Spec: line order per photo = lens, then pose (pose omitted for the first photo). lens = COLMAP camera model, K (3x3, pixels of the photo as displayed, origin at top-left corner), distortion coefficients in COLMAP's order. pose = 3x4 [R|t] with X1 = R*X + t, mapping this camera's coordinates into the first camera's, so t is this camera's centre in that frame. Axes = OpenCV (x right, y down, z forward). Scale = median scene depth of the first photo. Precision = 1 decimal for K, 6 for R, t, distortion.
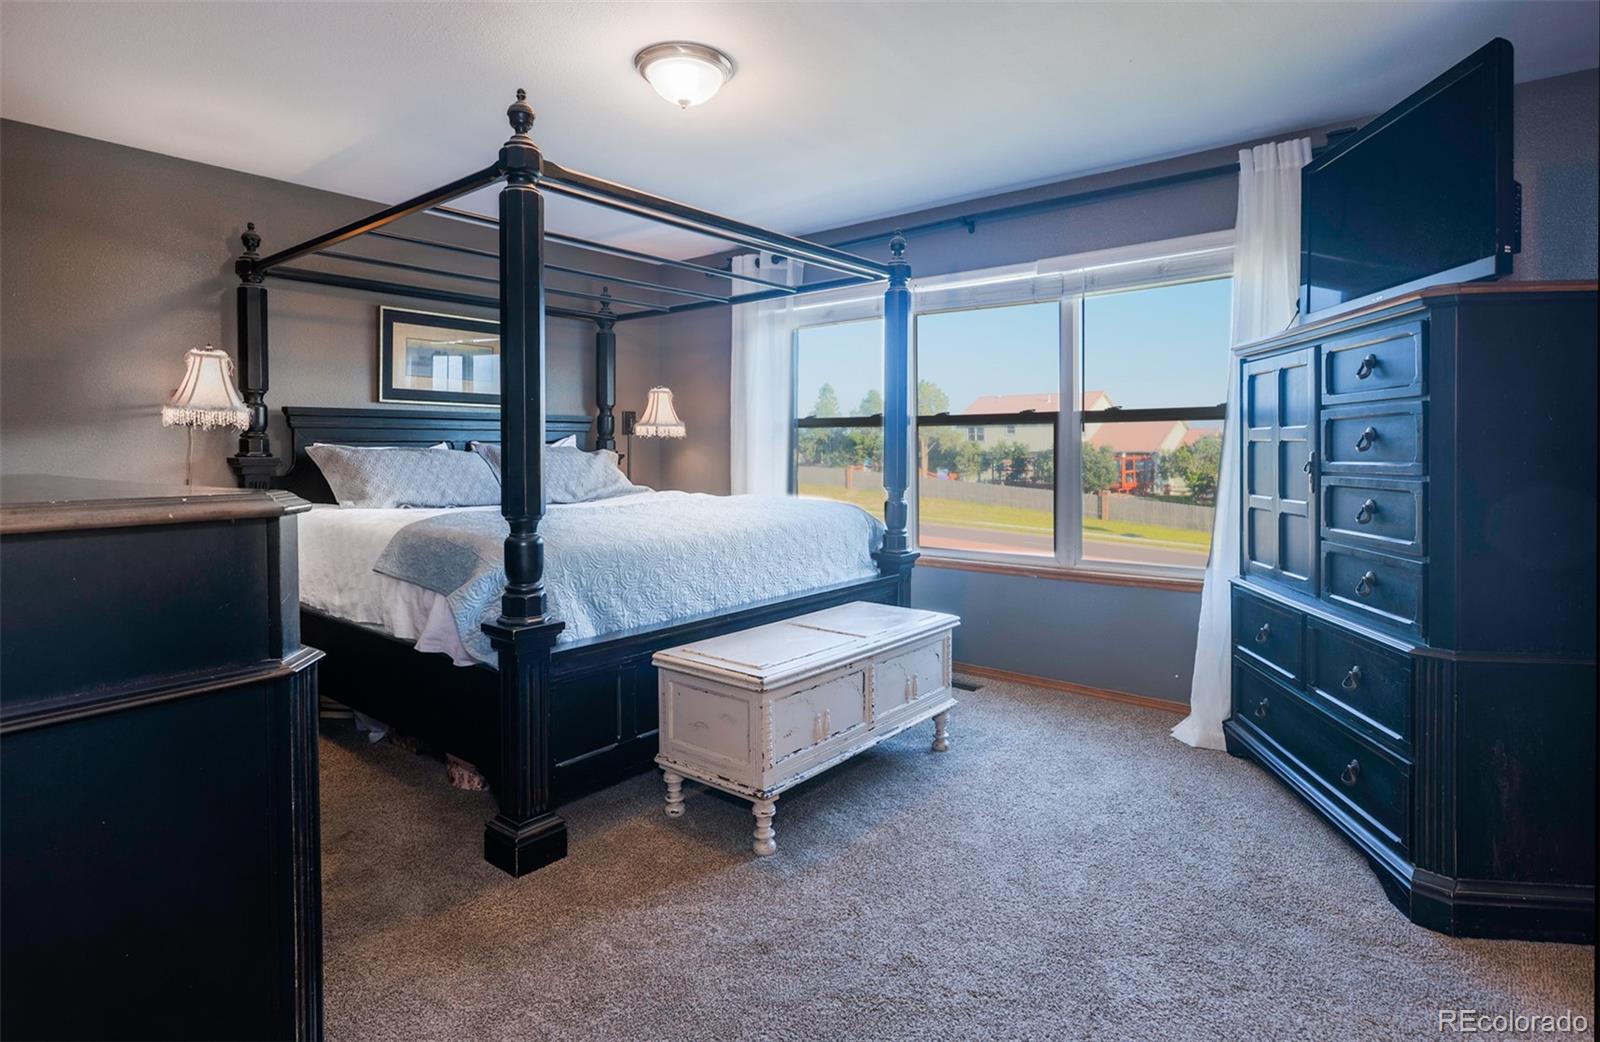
lens RADIAL K [[844.7, 0, 813.3], [0, 844.7, 462.6], [0, 0, 1]] dist [-0.003070, 0.000678]
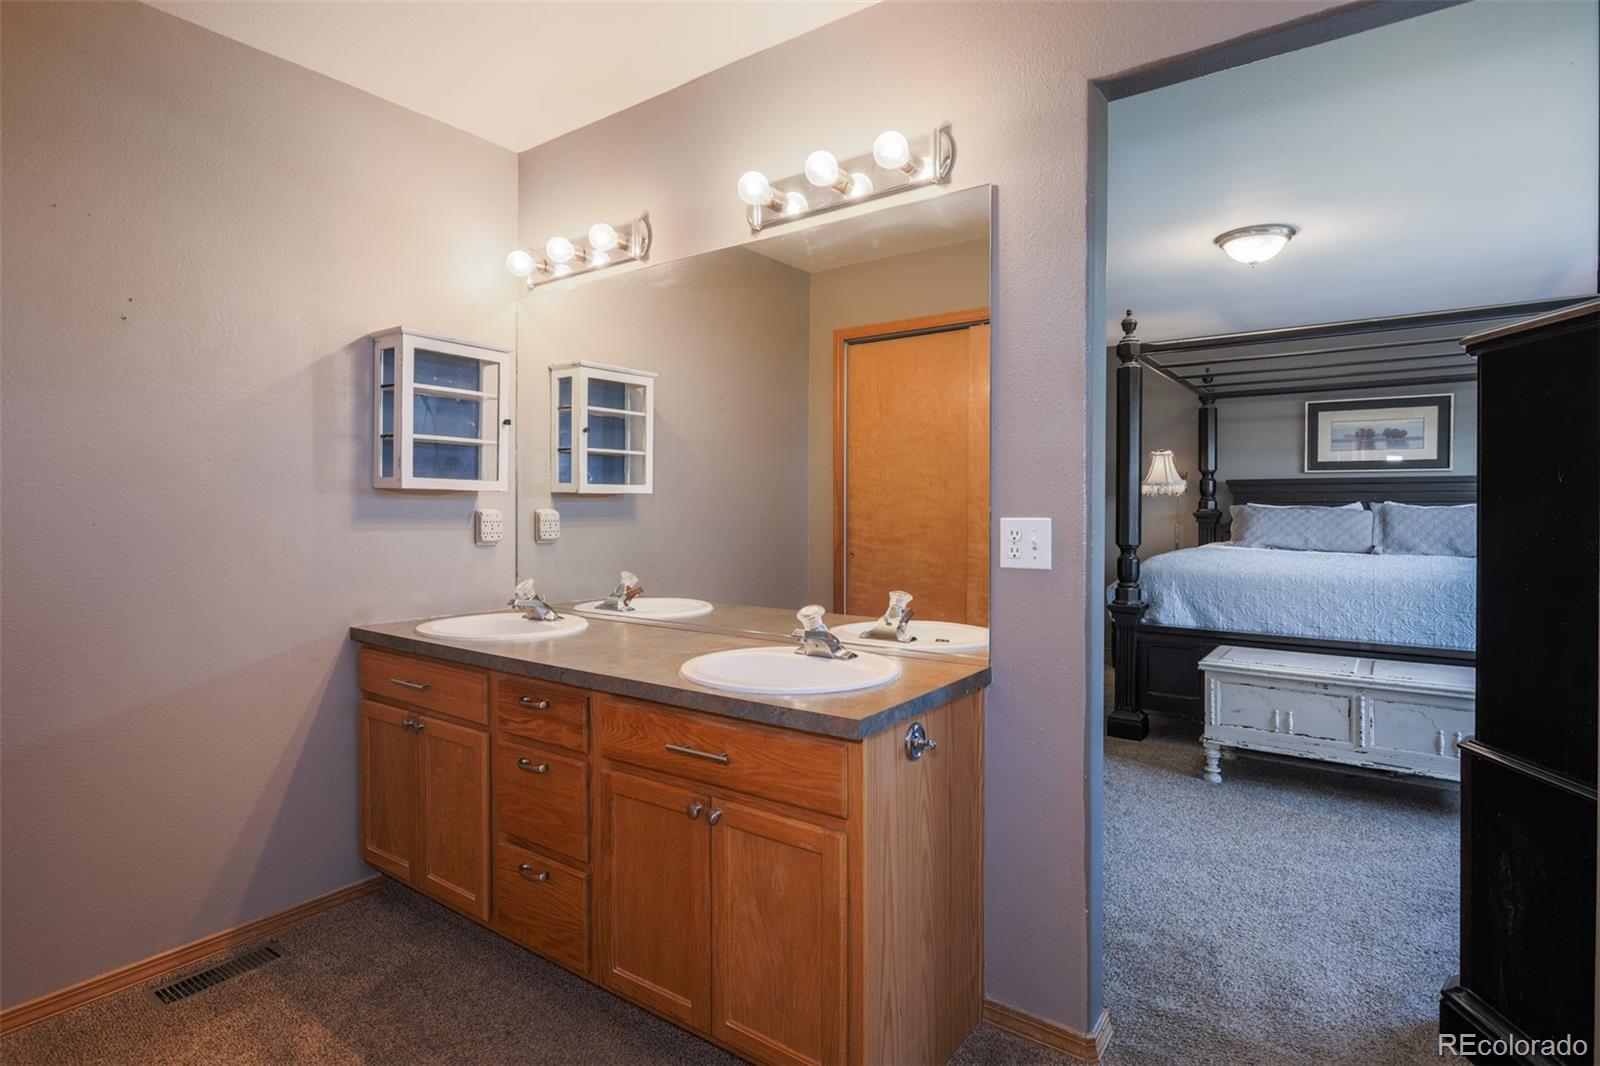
lens RADIAL K [[822.2, 0, 798.5], [0, 822.2, 521.5], [0, 0, 1]] dist [0.000302, -0.000190]
pose [[0.061616, 0.023660, -0.997819, 1.041714], [-0.015454, 0.999622, 0.022748, -0.014129], [0.997980, 0.014018, 0.061959, 0.137412]]
